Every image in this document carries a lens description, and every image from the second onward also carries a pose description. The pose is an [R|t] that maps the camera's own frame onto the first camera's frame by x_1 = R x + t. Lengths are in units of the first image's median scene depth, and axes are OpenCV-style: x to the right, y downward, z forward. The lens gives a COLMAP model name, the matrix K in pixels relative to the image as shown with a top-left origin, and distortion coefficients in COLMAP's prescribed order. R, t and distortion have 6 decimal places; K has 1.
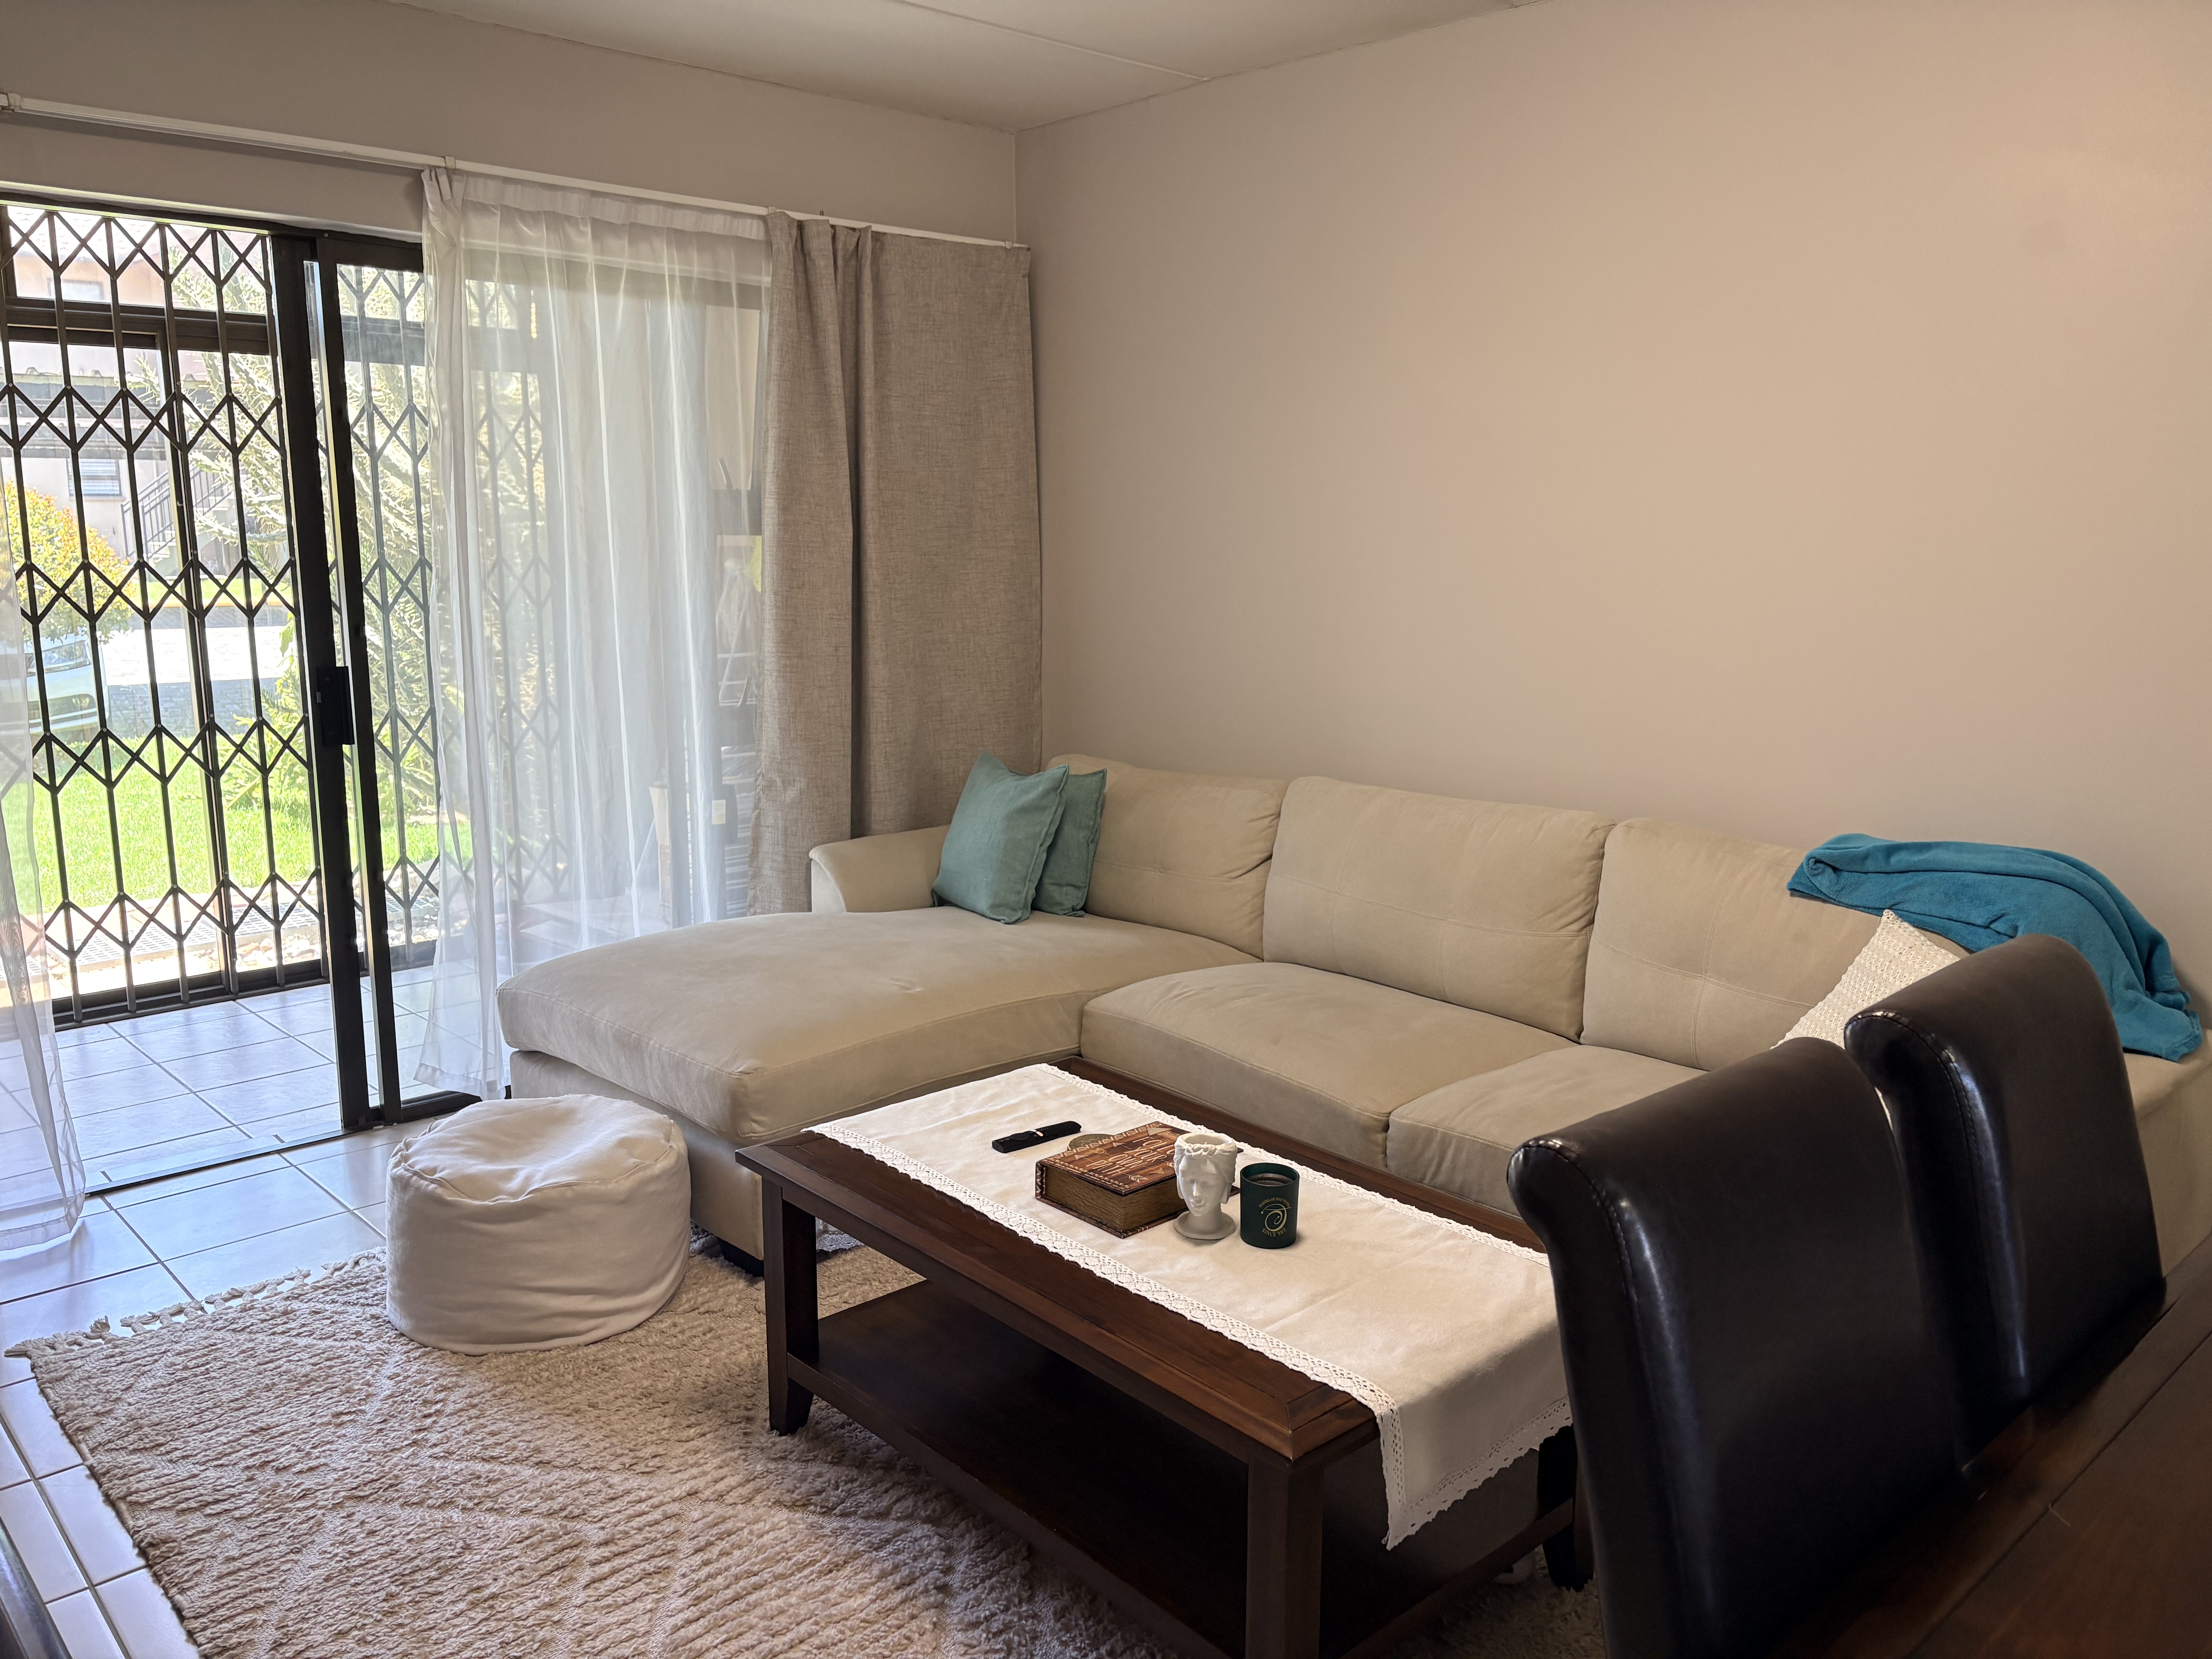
lens RADIAL K [[1681.3, 0, 1103.9], [0, 1681.3, 864.6], [0, 0, 1]] dist [0.008479, 0.006618]
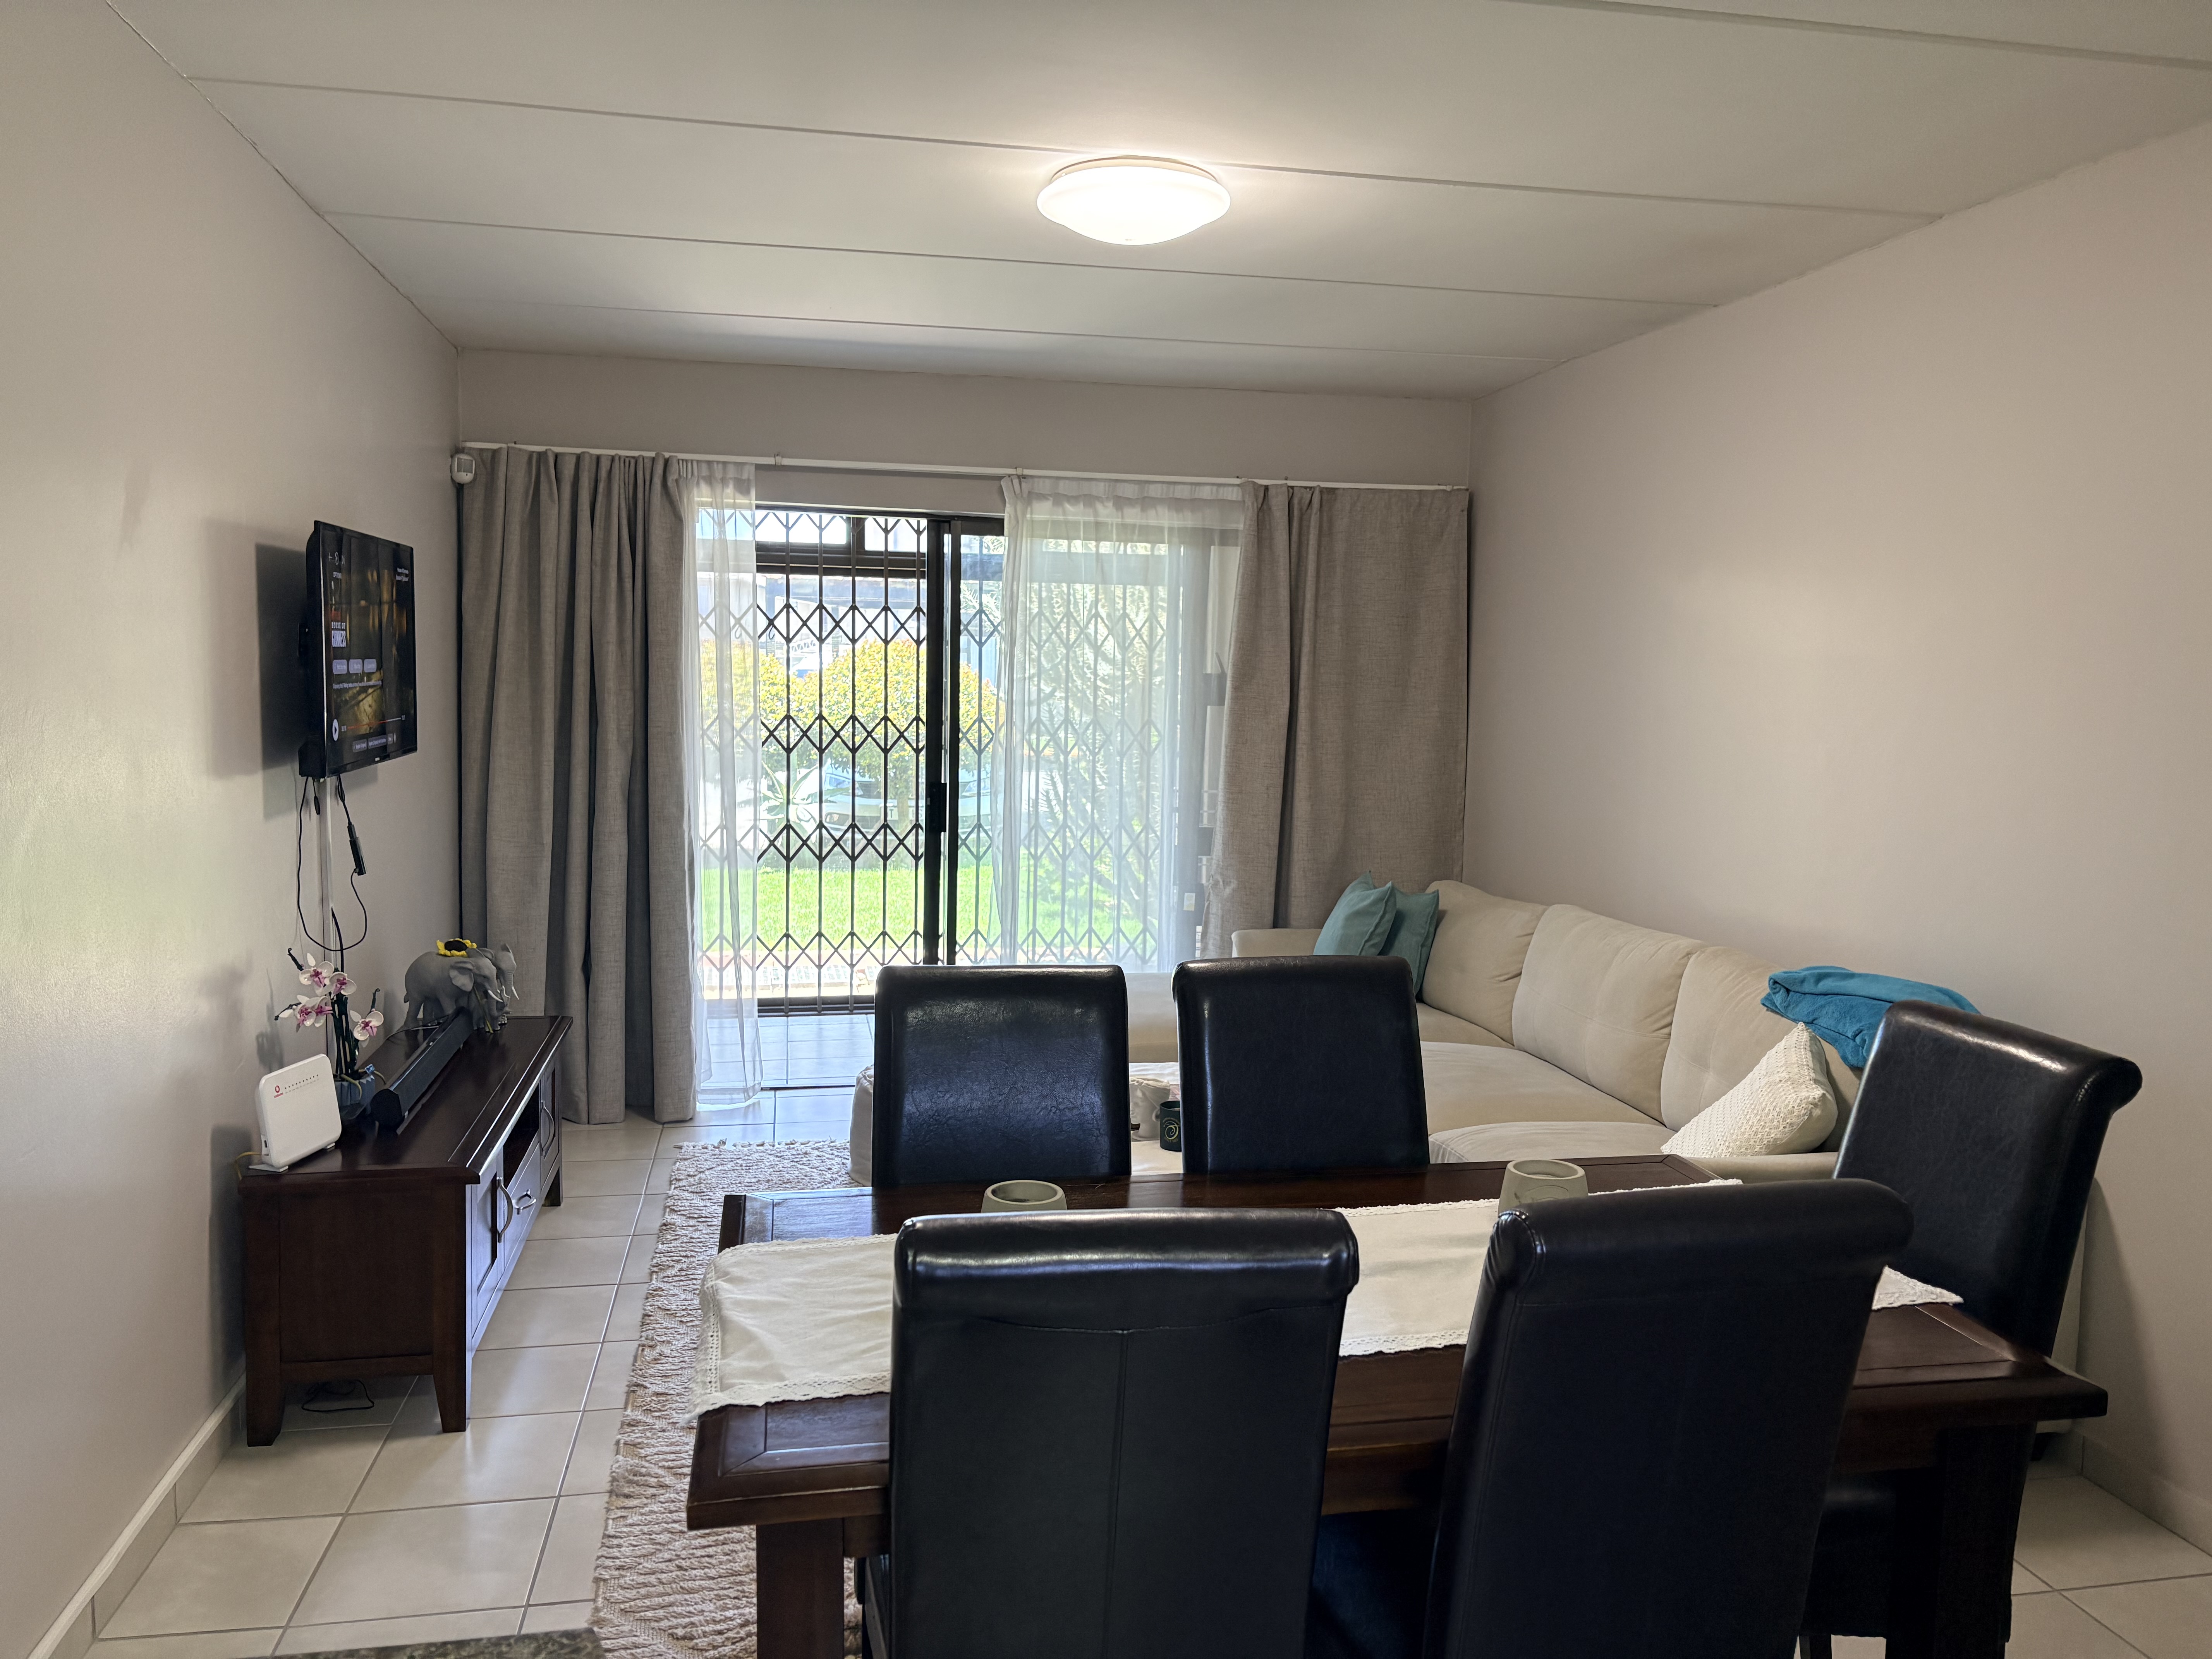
lens RADIAL K [[1677.3, 0, 1136.8], [0, 1677.3, 826.9], [0, 0, 1]] dist [0.051662, -0.000895]
pose [[0.855047, 0.055595, -0.515562, 0.473068], [-0.115842, 0.989589, -0.085409, 0.032650], [0.505446, 0.132753, 0.852585, -0.216669]]
